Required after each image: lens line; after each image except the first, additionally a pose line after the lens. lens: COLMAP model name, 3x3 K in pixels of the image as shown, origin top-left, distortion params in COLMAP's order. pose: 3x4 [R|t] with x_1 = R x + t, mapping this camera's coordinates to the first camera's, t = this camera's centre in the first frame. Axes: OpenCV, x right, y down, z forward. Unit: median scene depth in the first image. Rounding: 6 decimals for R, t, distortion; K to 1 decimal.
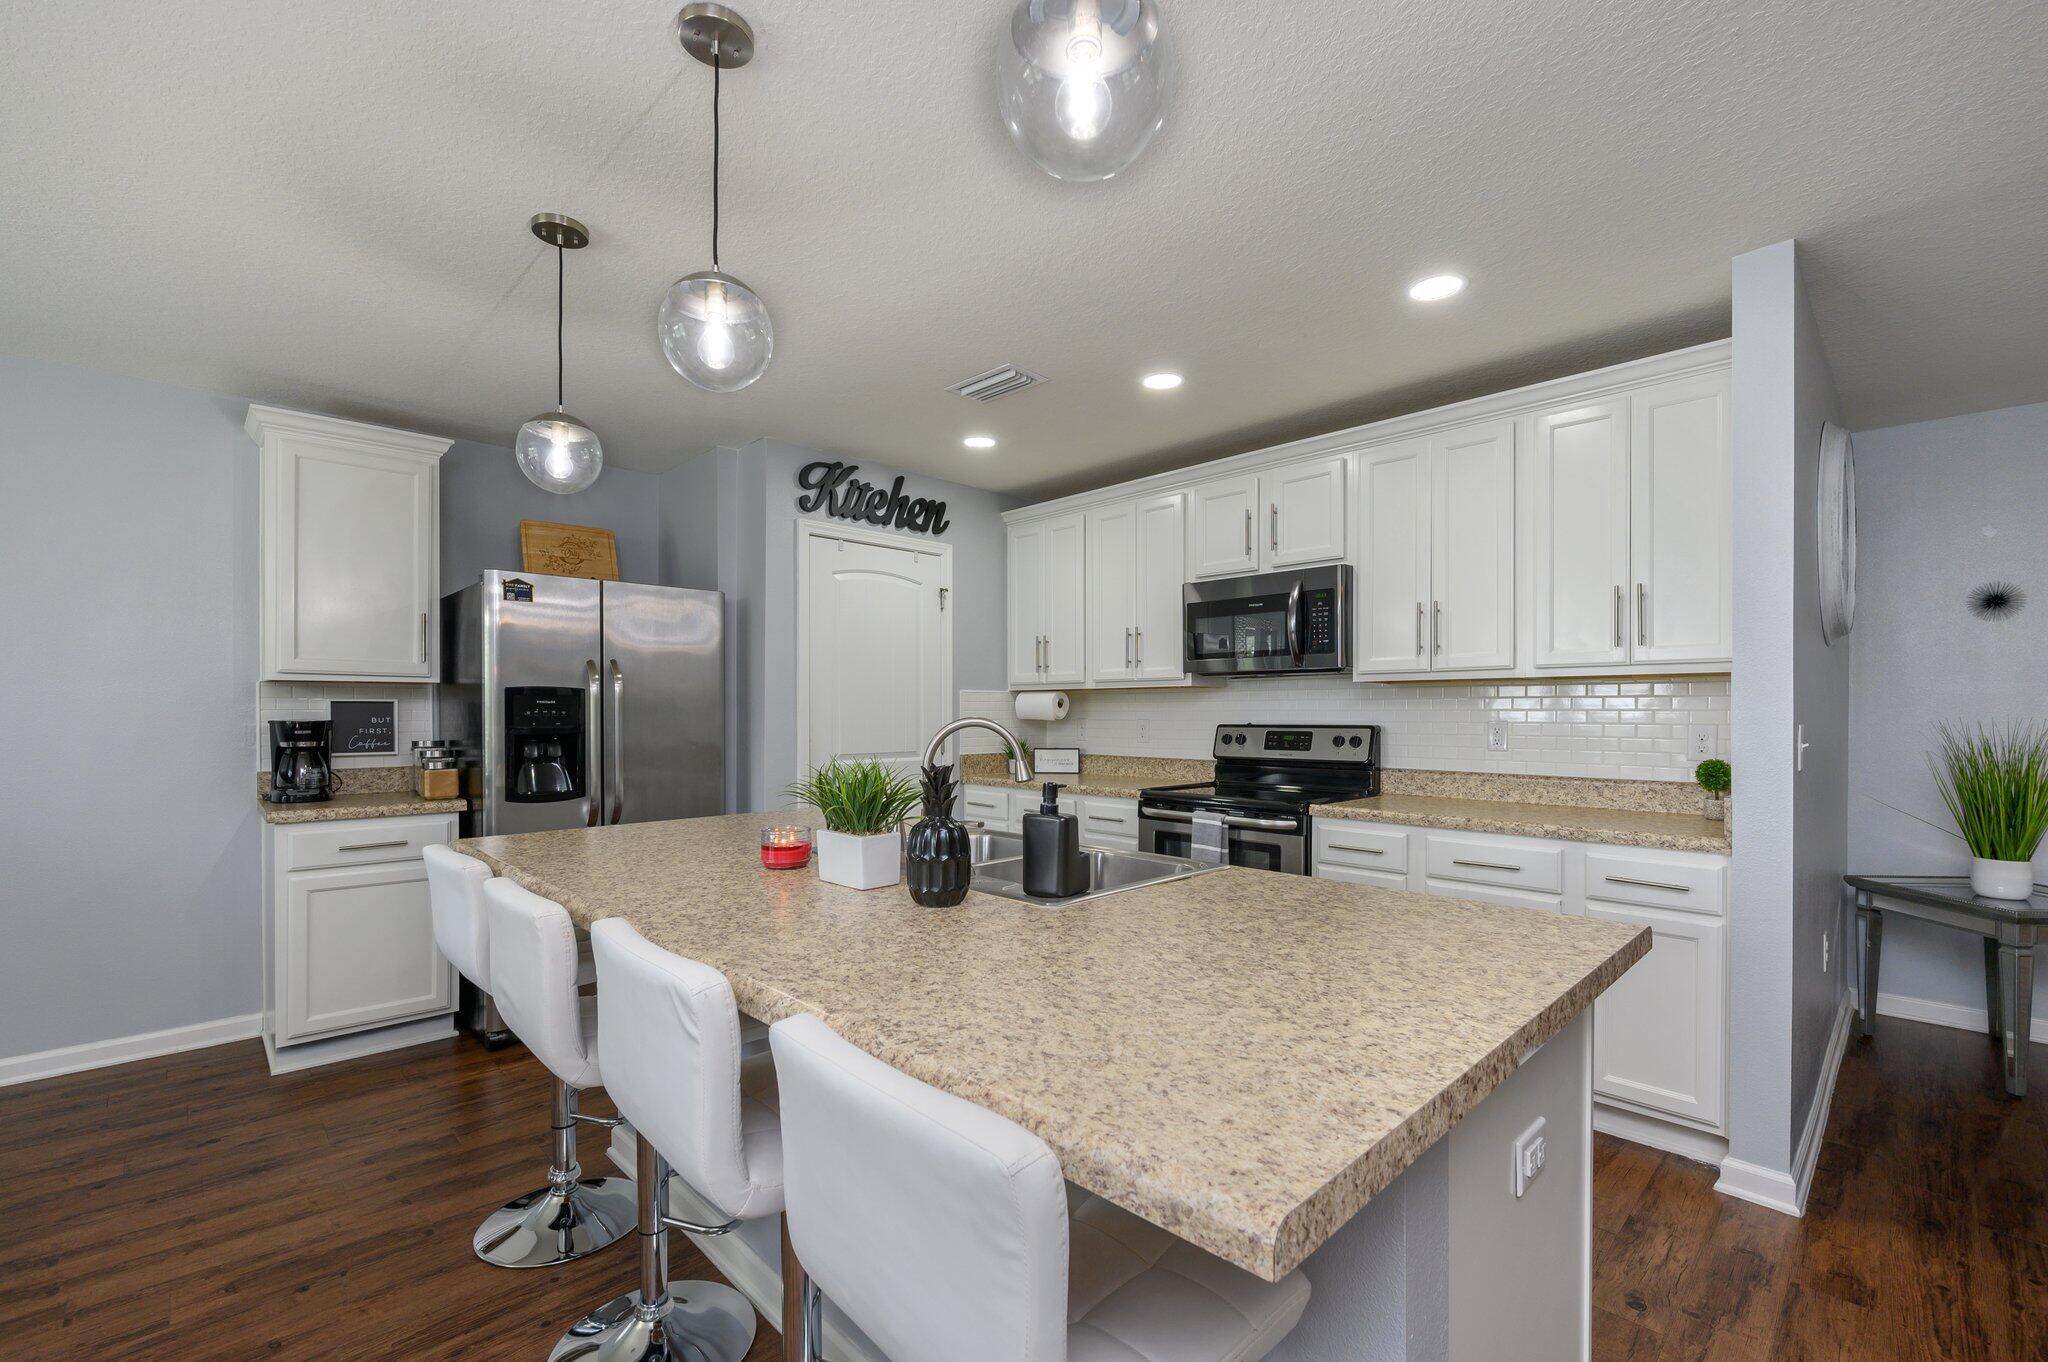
lens RADIAL K [[873.9, 0, 1022.3], [0, 873.9, 712.1], [0, 0, 1]] dist [0.000621, 0.000259]
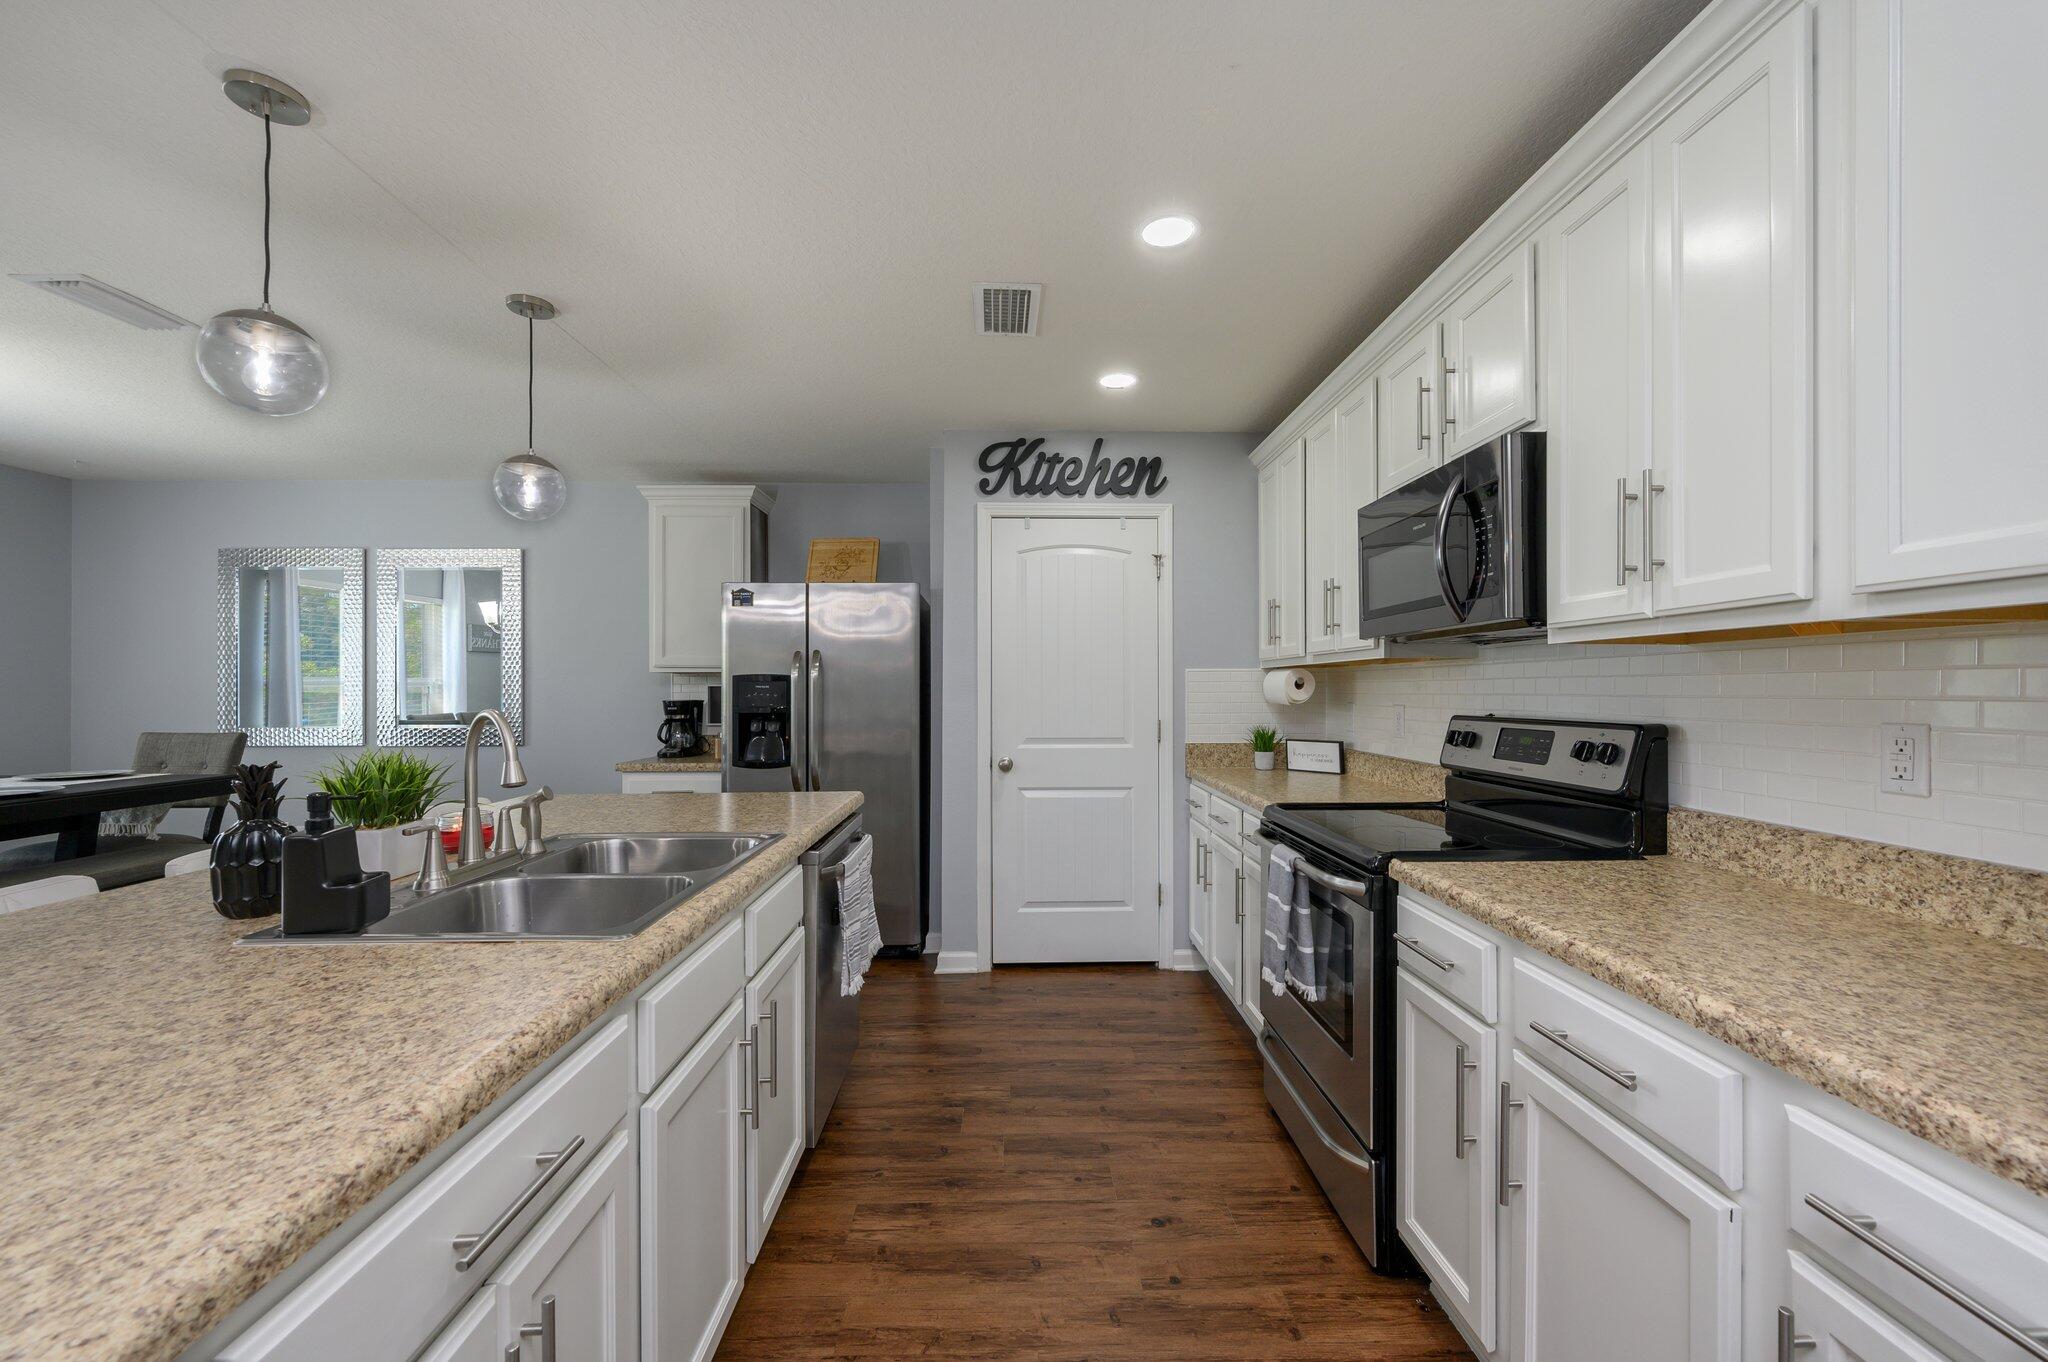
lens RADIAL K [[805.5, 0, 1029.4], [0, 805.5, 682.3], [0, 0, 1]] dist [0.000062, 0.000582]
pose [[0.735519, -0.006625, -0.677472, 1.067933], [0.001444, 0.999965, -0.008211, -0.016005], [0.677503, 0.005062, 0.735503, 0.910330]]
